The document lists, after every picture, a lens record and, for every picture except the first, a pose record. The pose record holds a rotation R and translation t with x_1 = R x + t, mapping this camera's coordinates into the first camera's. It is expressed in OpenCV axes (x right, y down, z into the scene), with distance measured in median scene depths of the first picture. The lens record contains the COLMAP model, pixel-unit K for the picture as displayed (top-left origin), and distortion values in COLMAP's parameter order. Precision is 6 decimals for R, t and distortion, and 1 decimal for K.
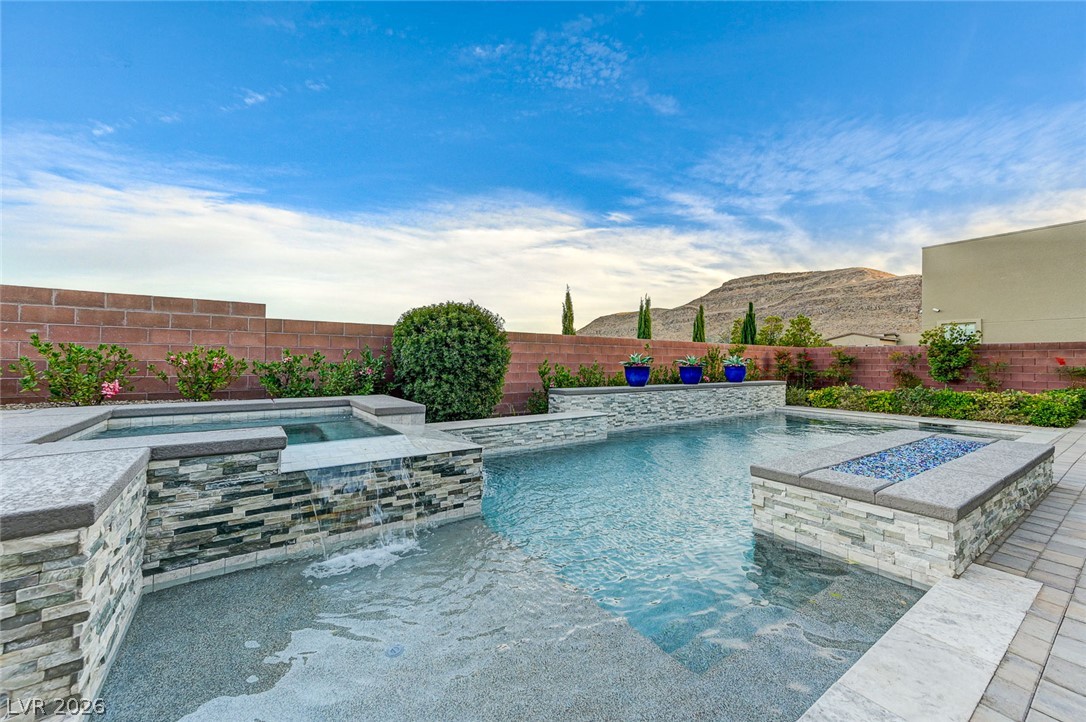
lens RADIAL K [[422.6, 0, 545.8], [0, 422.6, 360.8], [0, 0, 1]] dist [0.022789, 0.000421]
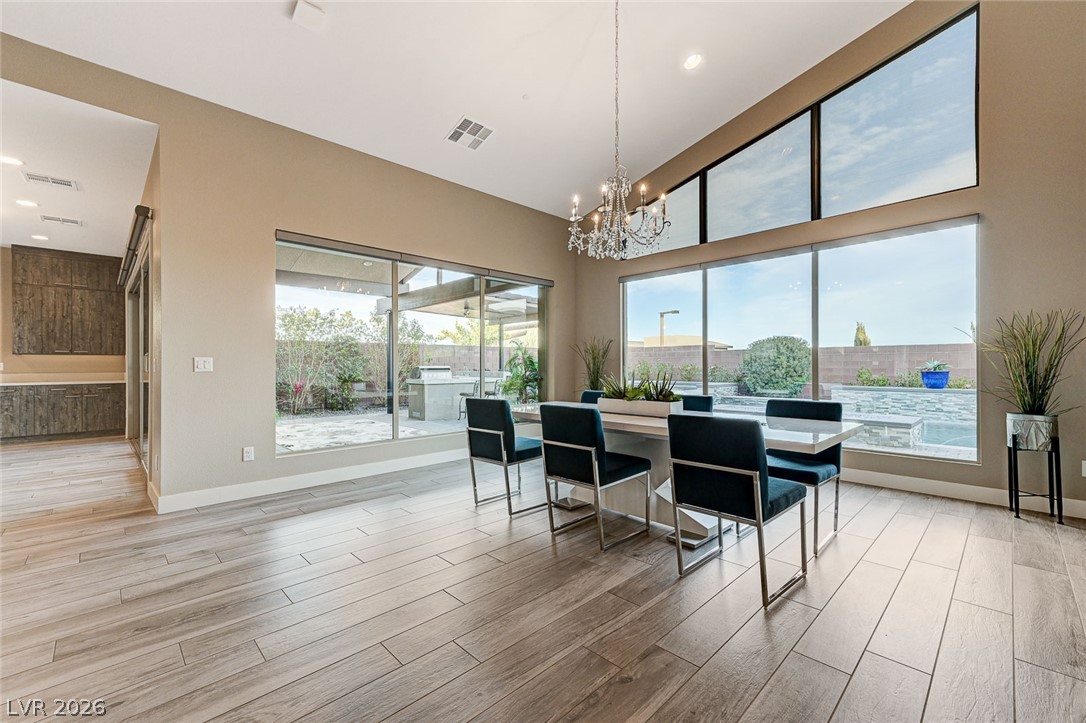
lens RADIAL K [[447.0, 0, 543.0], [0, 447.0, 361.5], [0, 0, 1]] dist [0.013333, 0.000232]
pose [[0.149831, -0.015036, -0.988597, 1.705571], [0.008763, 0.999865, -0.013879, -0.008666], [0.988673, -0.006584, 0.149943, -0.339898]]
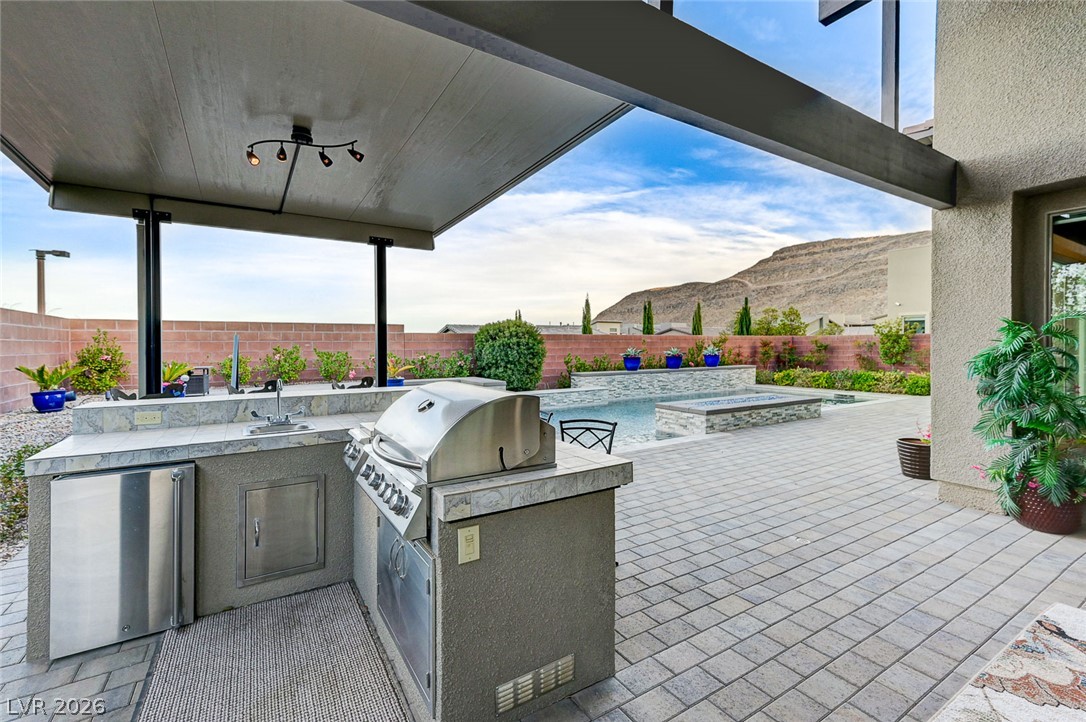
lens RADIAL K [[475.1, 0, 546.8], [0, 475.1, 343.1], [0, 0, 1]] dist [0.016678, 0.000262]
pose [[0.998545, -0.012698, -0.052416, 0.013326], [0.012712, 0.999919, -0.000072, -0.050046], [0.052412, -0.000594, 0.998625, -0.856378]]
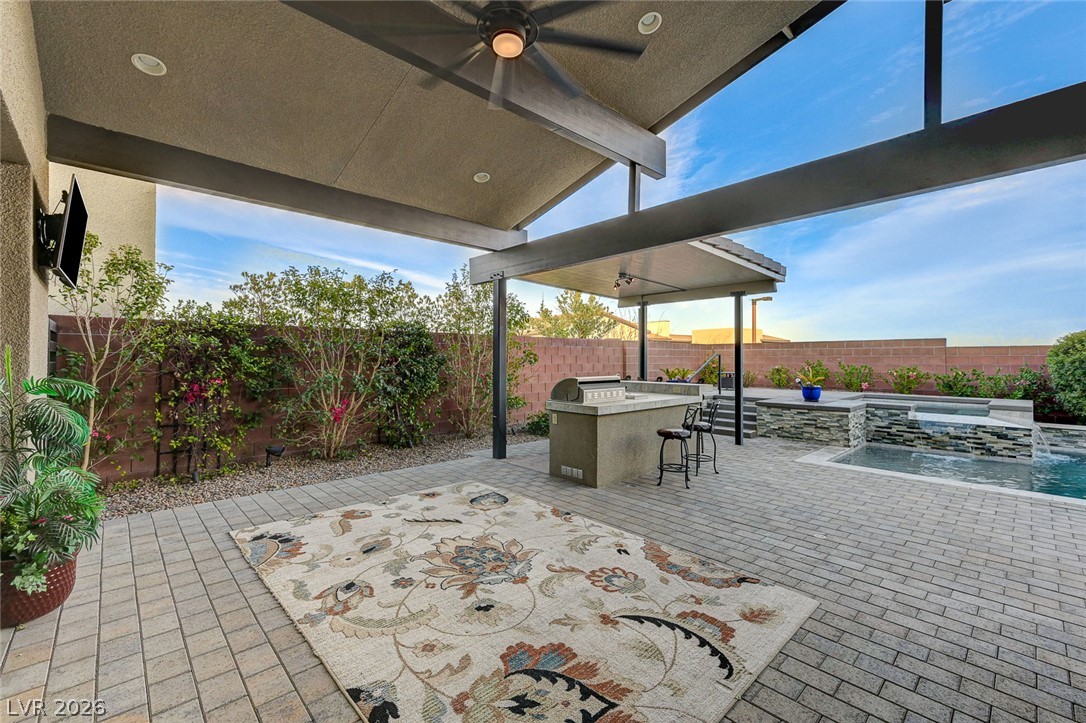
lens RADIAL K [[455.1, 0, 543.1], [0, 455.1, 352.9], [0, 0, 1]] dist [0.010736, -0.000284]
pose [[0.134504, -0.020533, -0.990700, 0.840684], [0.003896, 0.999789, -0.020193, -0.047122], [0.990905, -0.001144, 0.134556, -0.727674]]
